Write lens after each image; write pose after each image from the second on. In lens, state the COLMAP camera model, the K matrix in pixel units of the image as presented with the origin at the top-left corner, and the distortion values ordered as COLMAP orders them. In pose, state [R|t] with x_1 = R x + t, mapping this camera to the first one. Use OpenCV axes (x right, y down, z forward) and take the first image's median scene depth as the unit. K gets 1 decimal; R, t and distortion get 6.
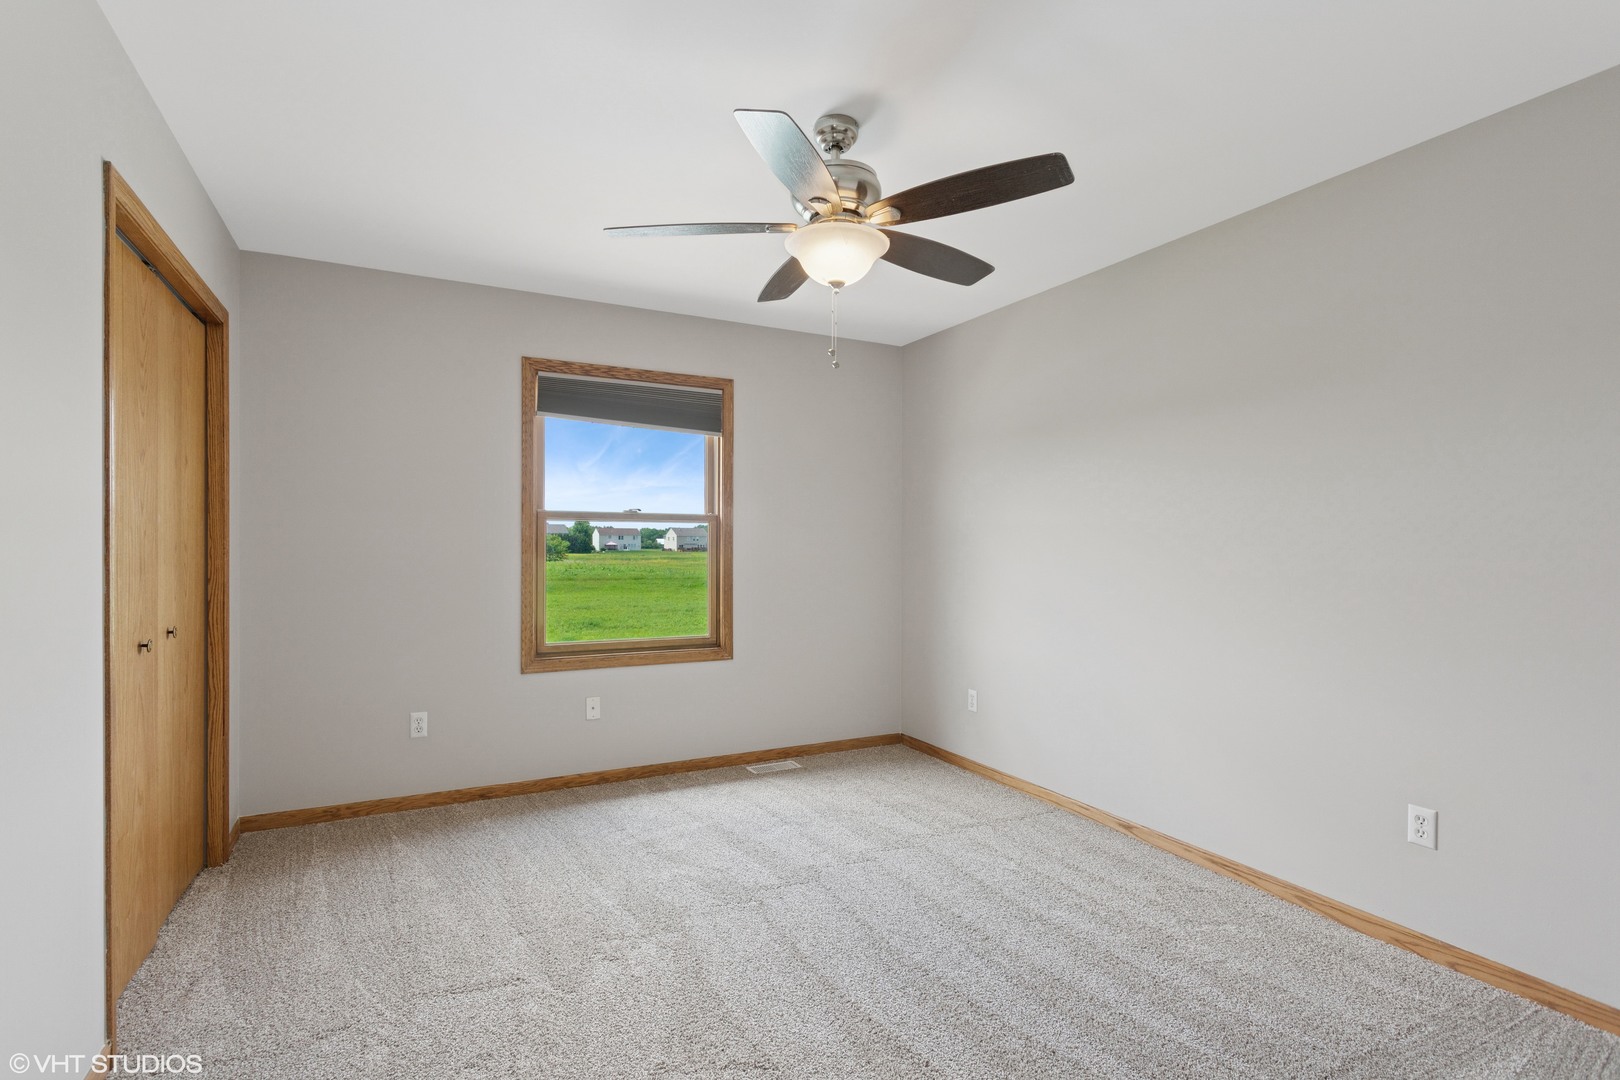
lens RADIAL K [[781.2, 0, 811.8], [0, 781.2, 540.0], [0, 0, 1]] dist [-0.001122, -0.000659]
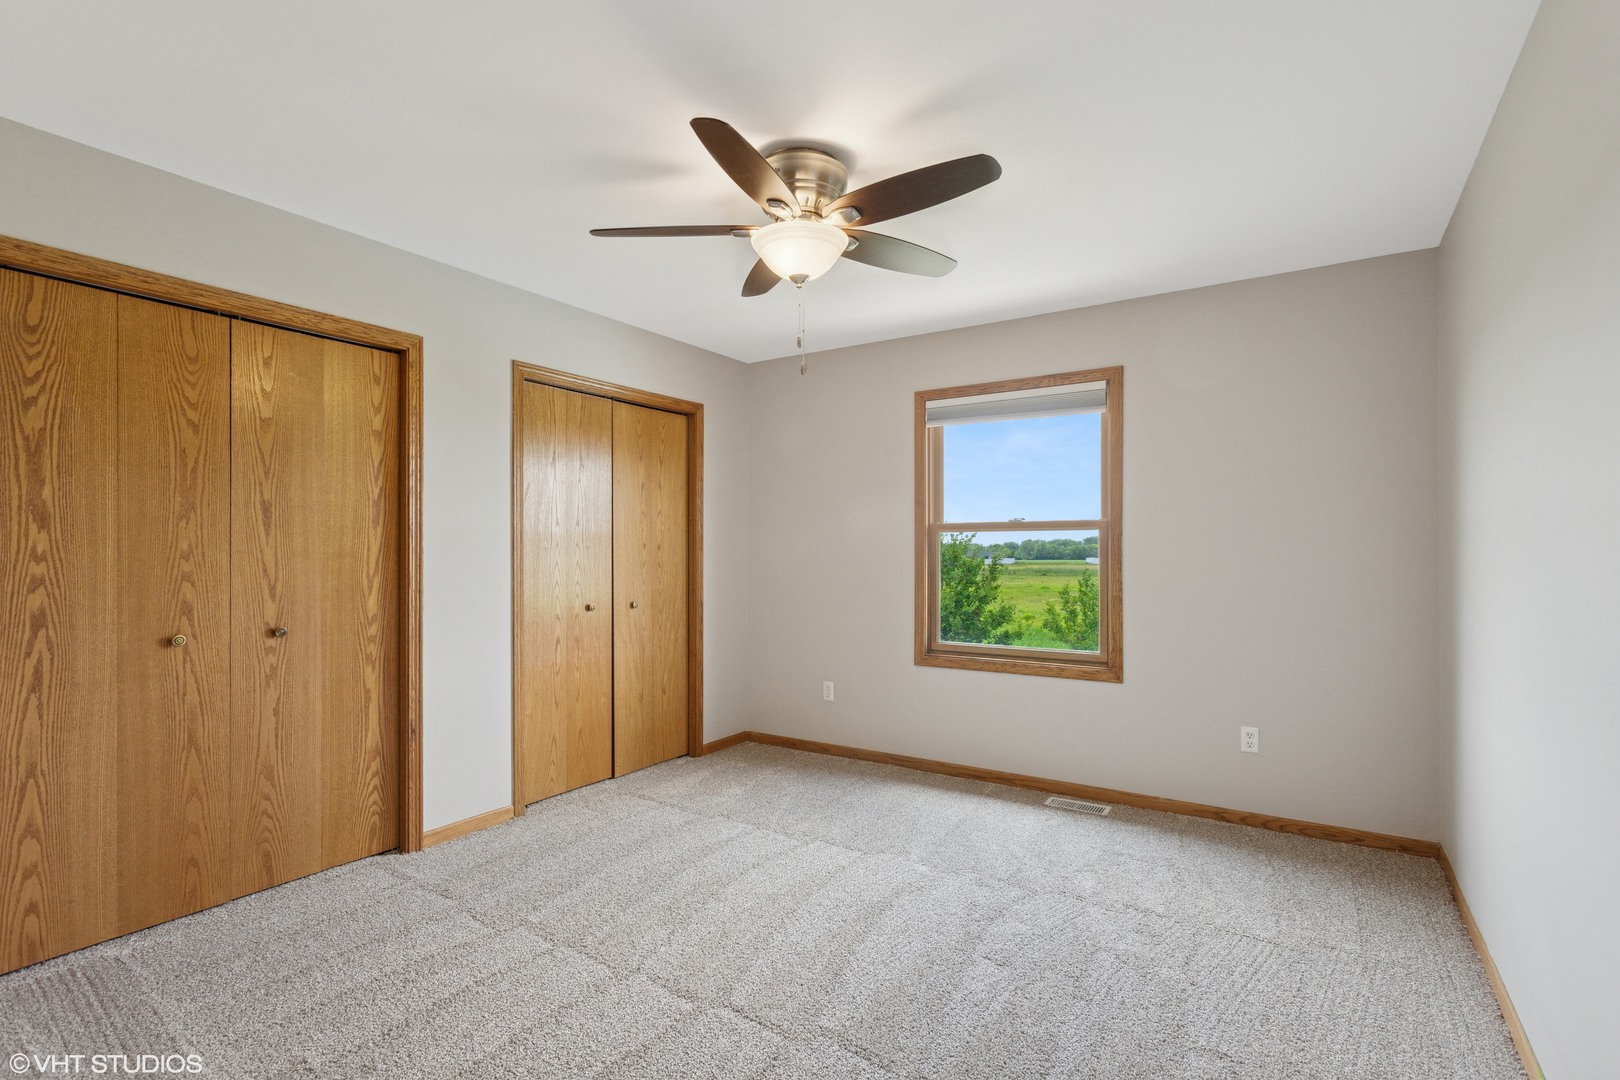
lens RADIAL K [[781.2, 0, 811.7], [0, 781.2, 546.1], [0, 0, 1]] dist [-0.001122, -0.000659]
pose [[0.485419, -0.011477, -0.874206, 0.551868], [0.006215, 0.999934, -0.009677, 0.004789], [0.874260, -0.000736, 0.485458, 0.296766]]
